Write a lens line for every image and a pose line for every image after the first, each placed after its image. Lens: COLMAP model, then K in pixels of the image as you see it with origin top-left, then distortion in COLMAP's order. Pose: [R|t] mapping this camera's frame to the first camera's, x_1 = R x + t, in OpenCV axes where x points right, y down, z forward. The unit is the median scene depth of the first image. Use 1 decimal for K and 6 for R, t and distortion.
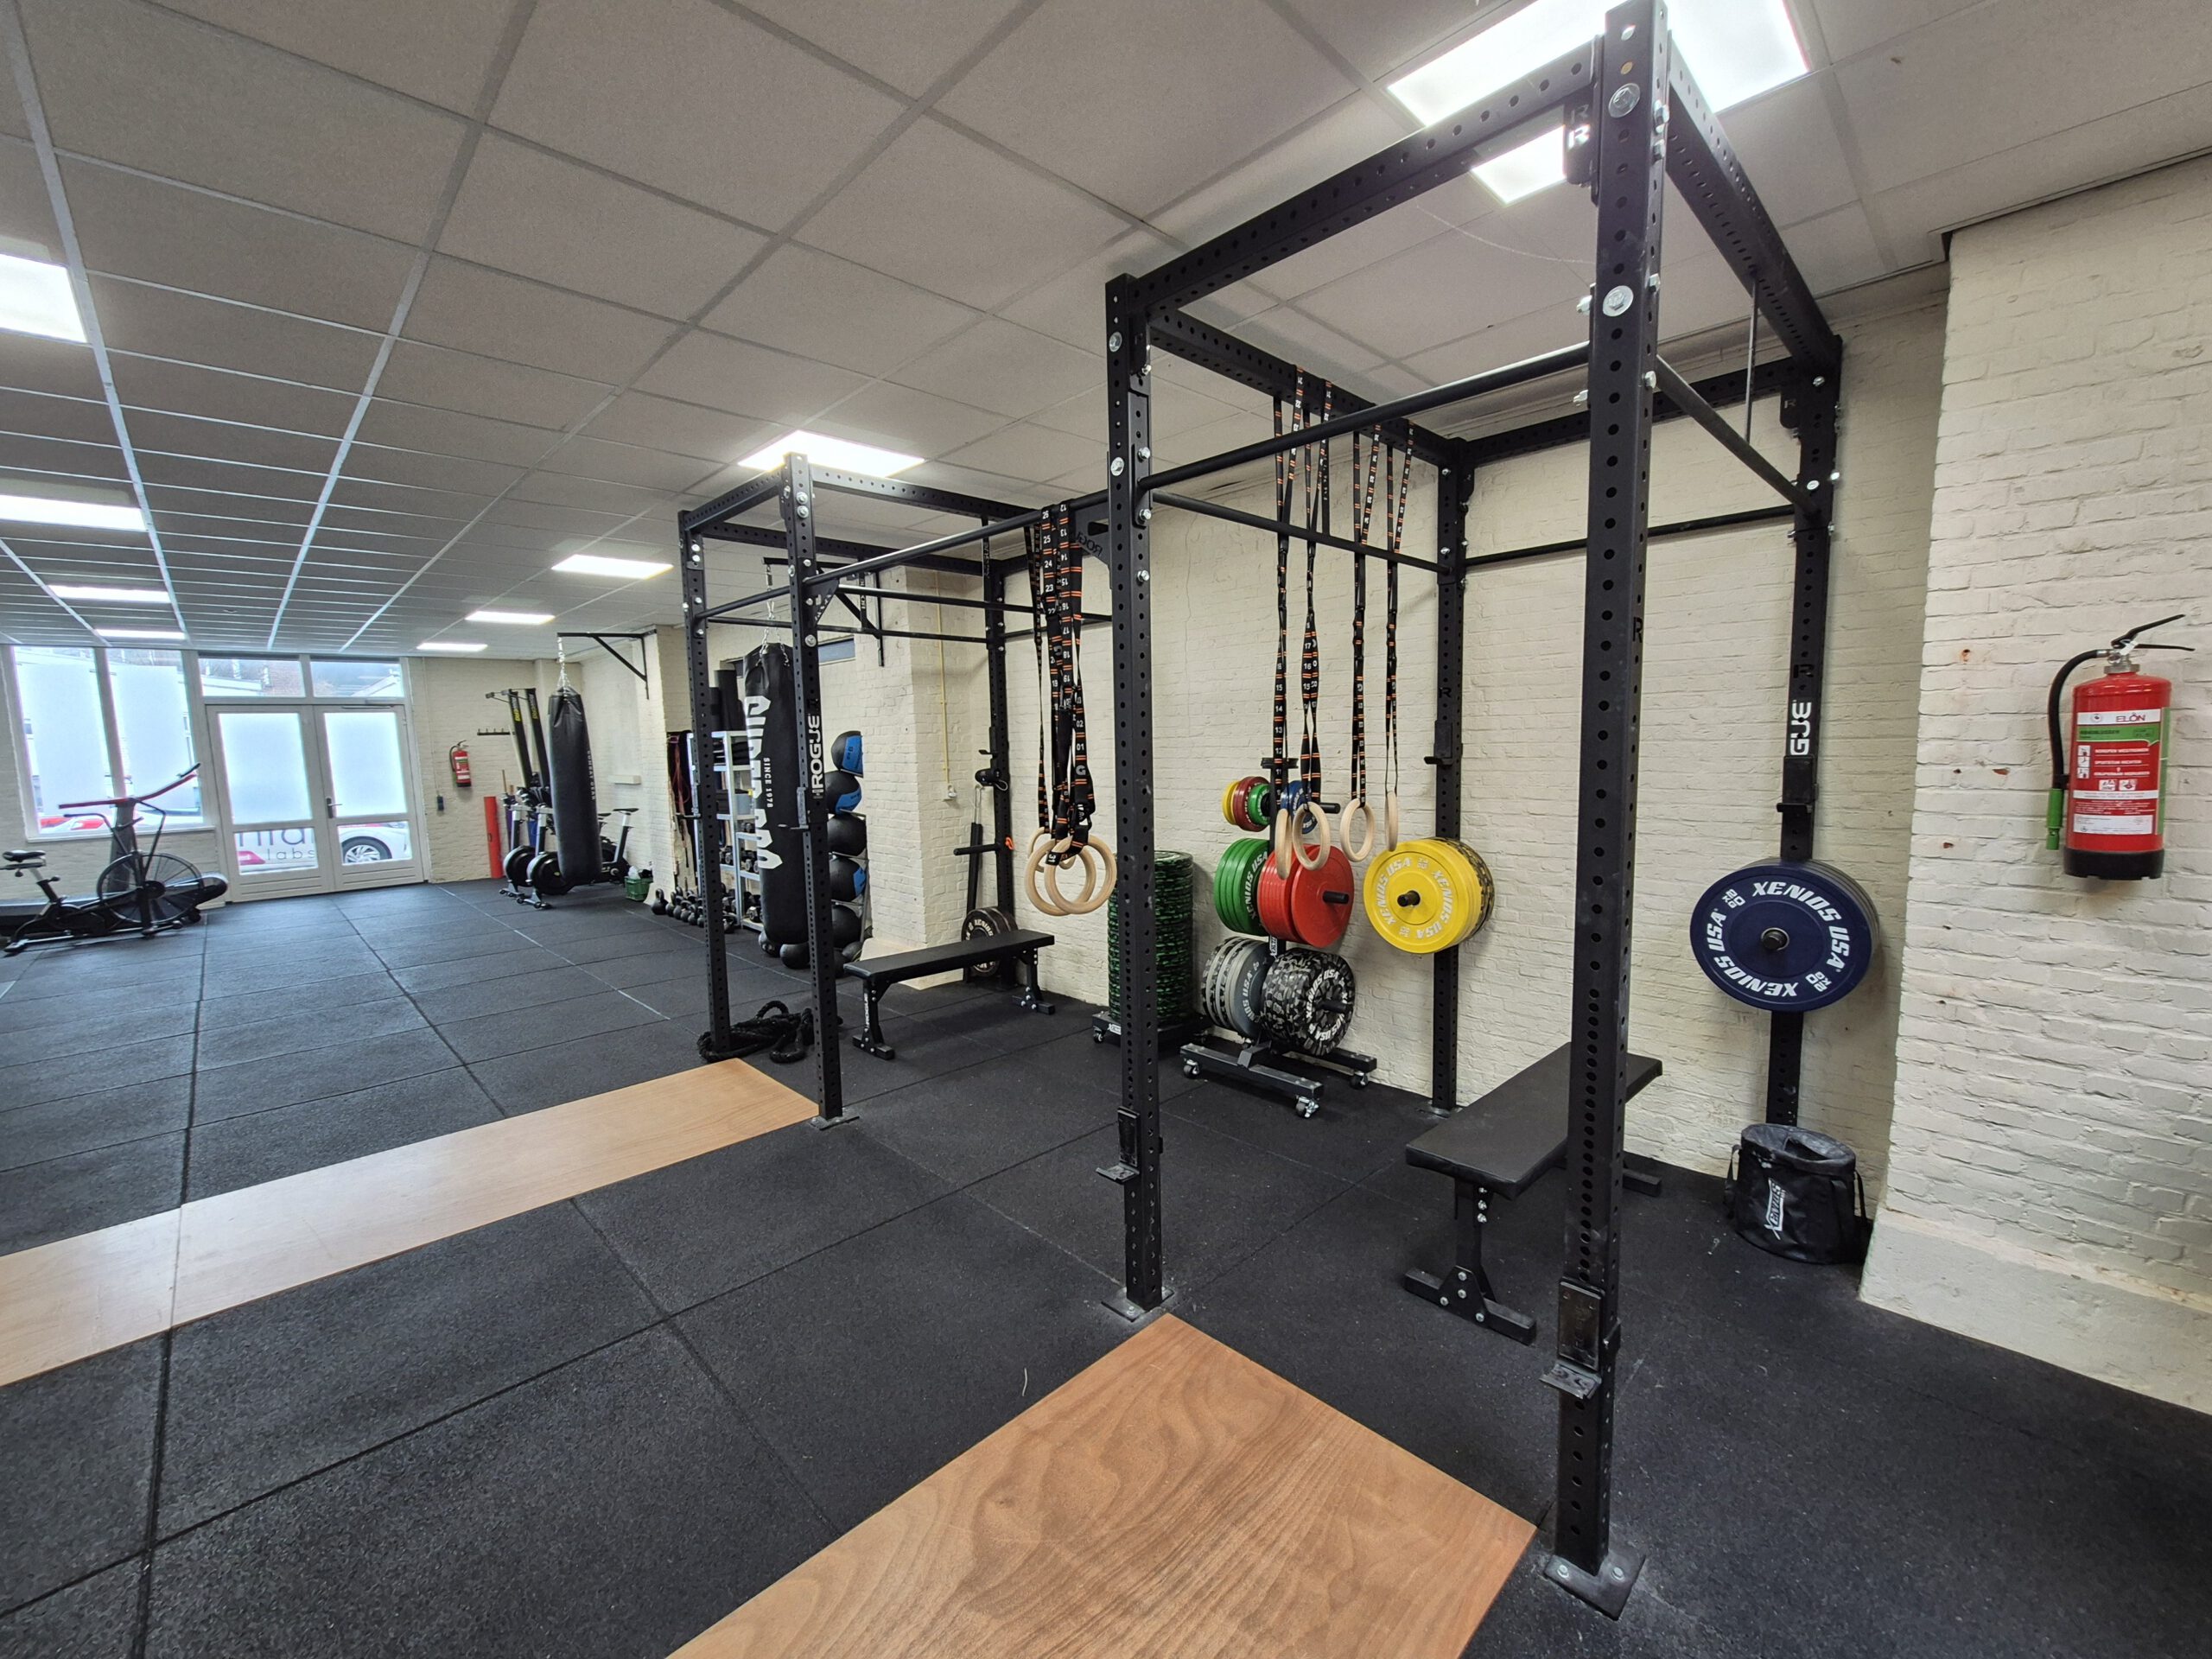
lens RADIAL K [[902.2, 0, 1111.6], [0, 902.2, 835.4], [0, 0, 1]] dist [-0.005866, 0.002340]
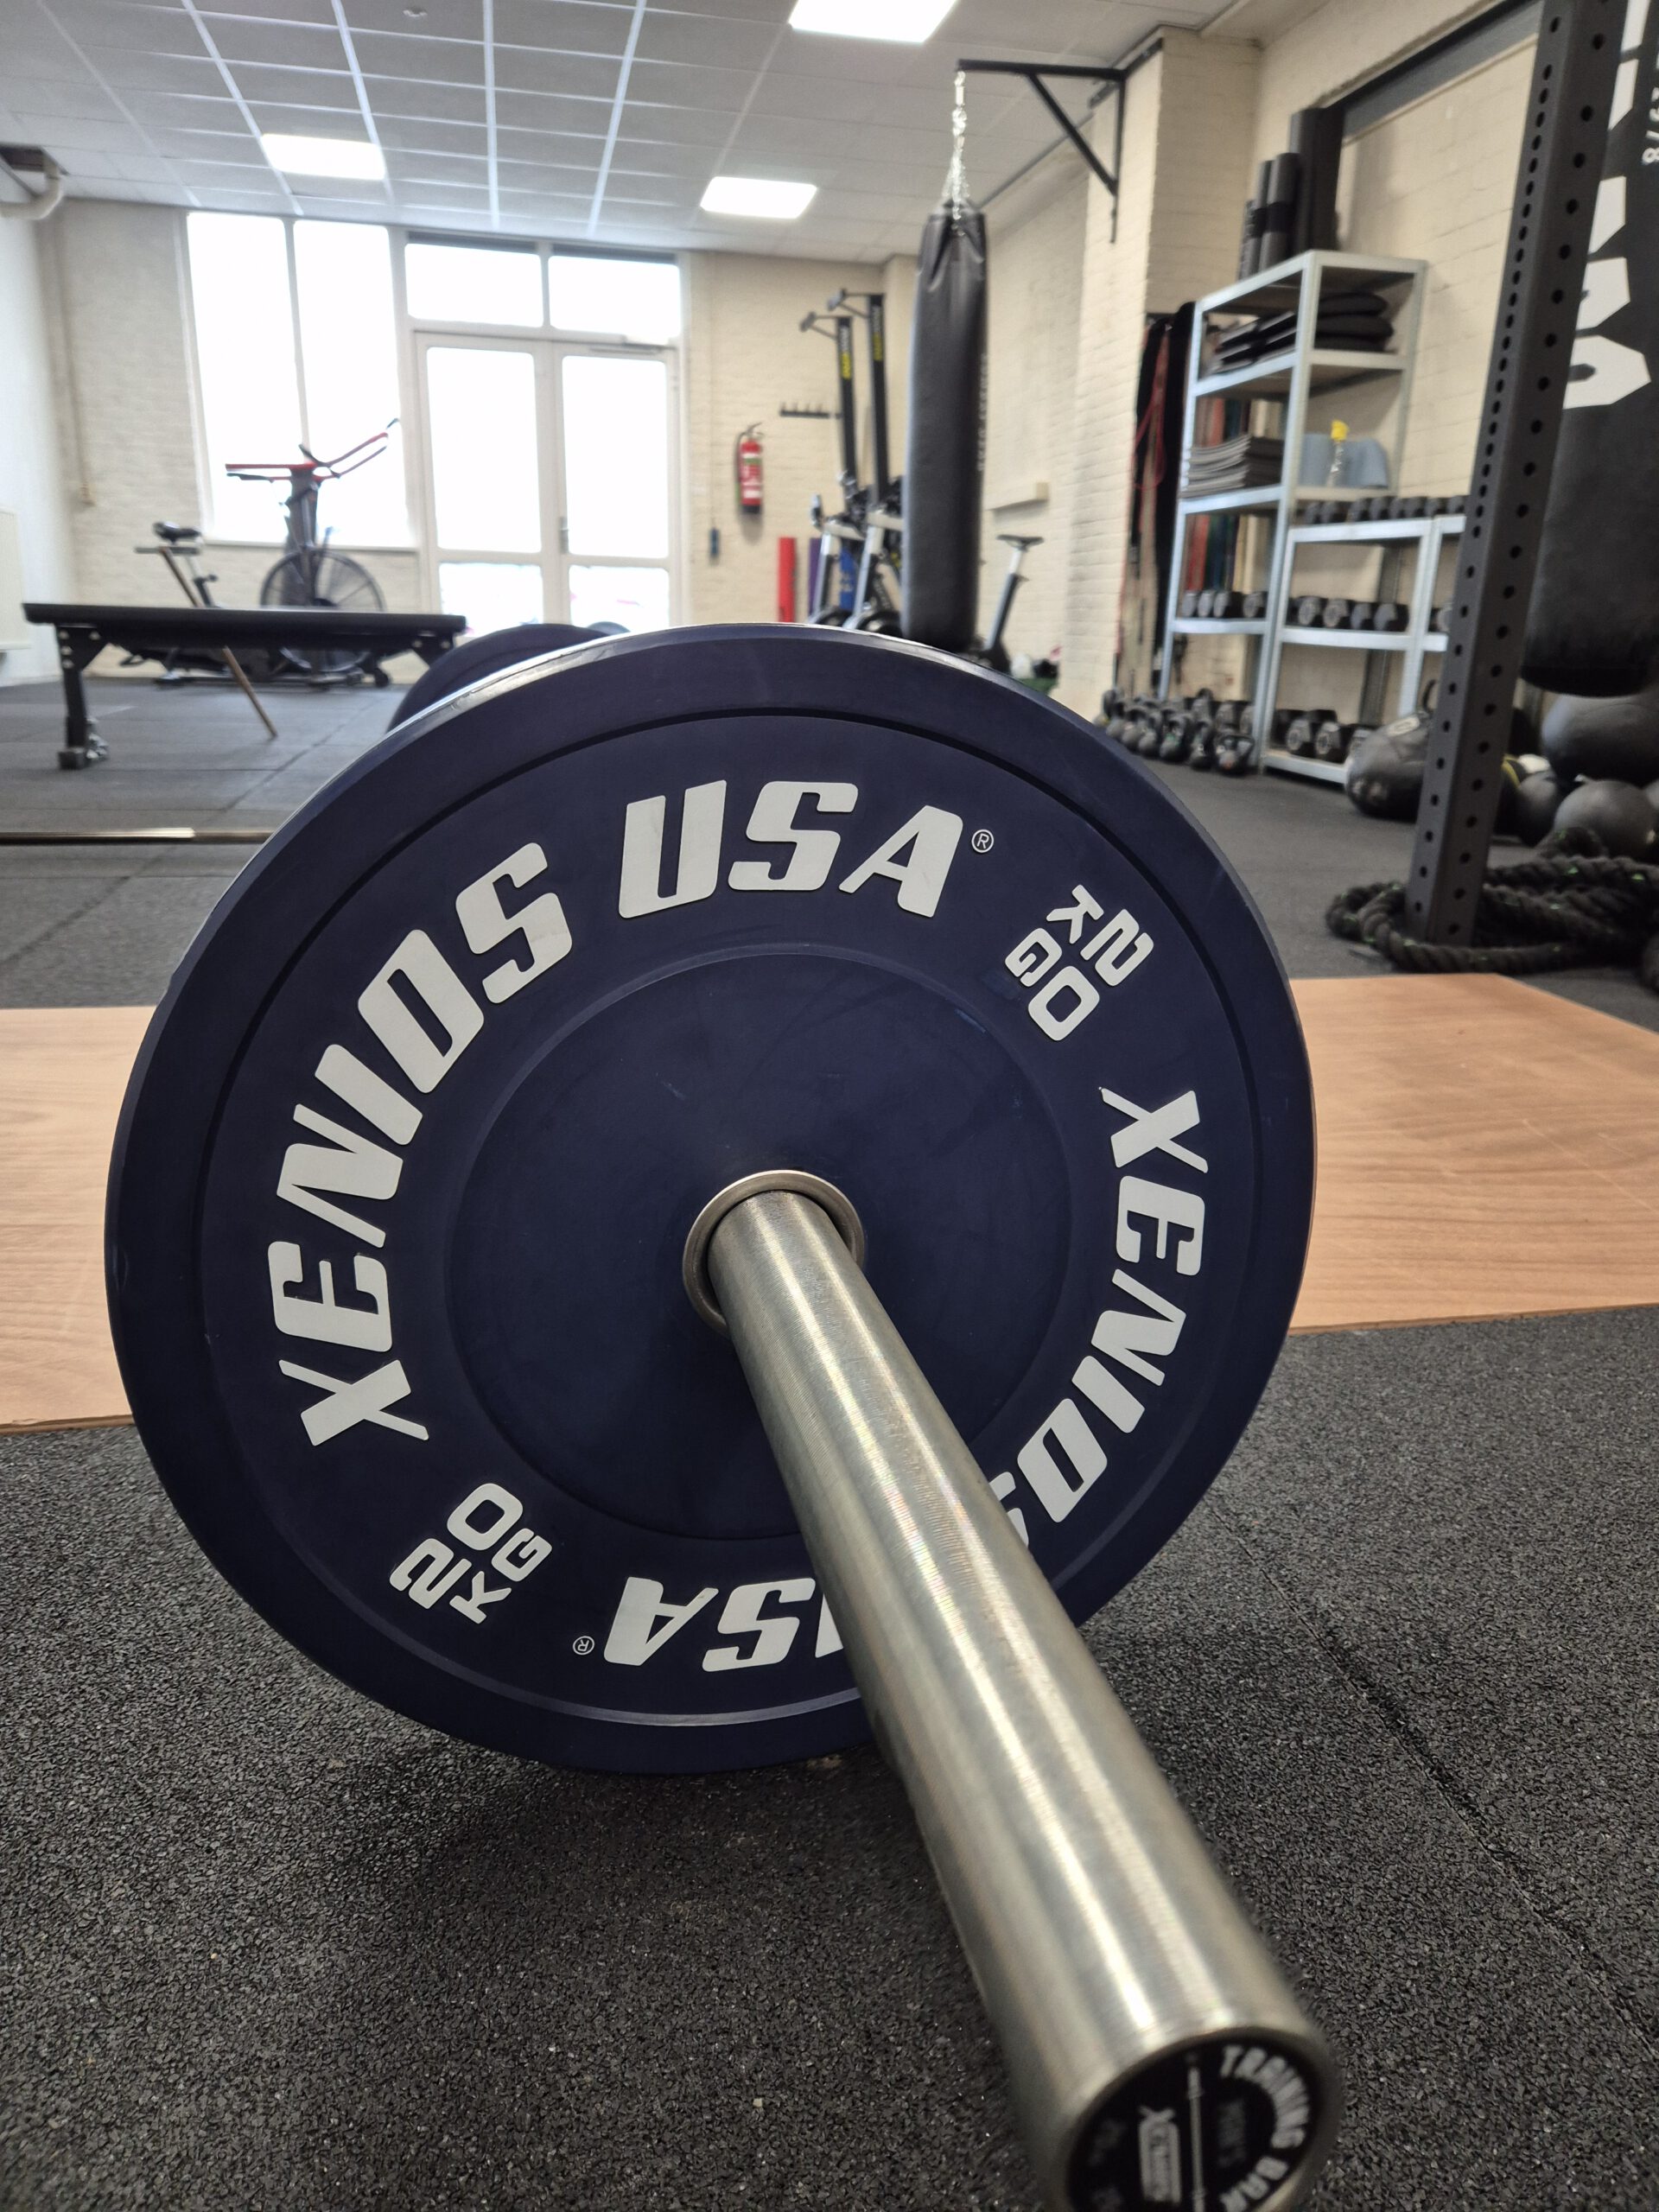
lens RADIAL K [[1468.5, 0, 862.9], [0, 1468.5, 1091.8], [0, 0, 1]] dist [0.073075, -0.059862]
pose [[0.852121, 0.209112, -0.479753, -0.304977], [-0.114216, 0.968913, 0.219458, 0.175148], [0.510730, -0.132209, 0.849515, 0.437560]]
